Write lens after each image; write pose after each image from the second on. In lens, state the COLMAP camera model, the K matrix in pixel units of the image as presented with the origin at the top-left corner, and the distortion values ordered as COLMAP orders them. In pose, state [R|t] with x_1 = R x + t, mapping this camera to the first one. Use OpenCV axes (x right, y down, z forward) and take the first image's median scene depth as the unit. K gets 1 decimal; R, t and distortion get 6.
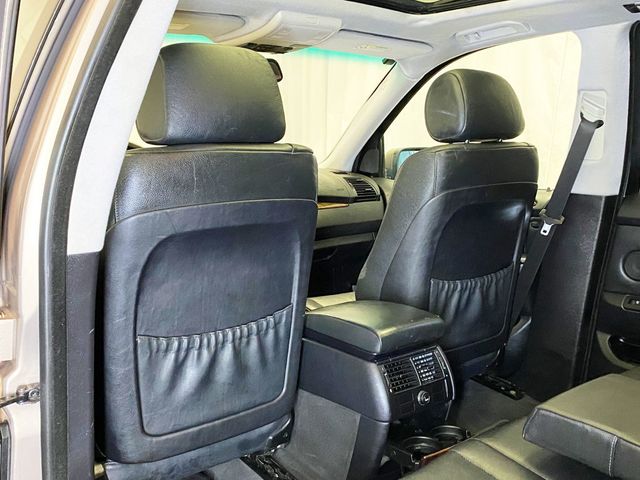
lens RADIAL K [[676.0, 0, 330.8], [0, 676.0, 238.7], [0, 0, 1]] dist [0.142494, -0.316707]
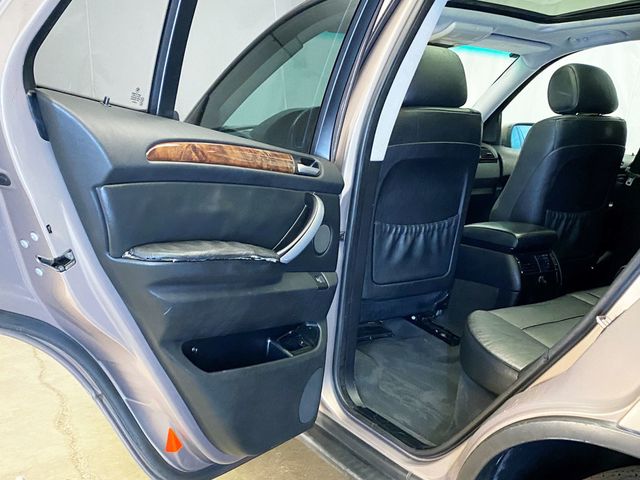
lens RADIAL K [[657.4, 0, 319.8], [0, 657.4, 250.2], [0, 0, 1]] dist [0.110466, -0.371839]
pose [[0.992085, 0.045363, -0.117089, -0.166675], [-0.040993, 0.998380, 0.039458, 0.114898], [0.118690, -0.034345, 0.992337, -0.468705]]
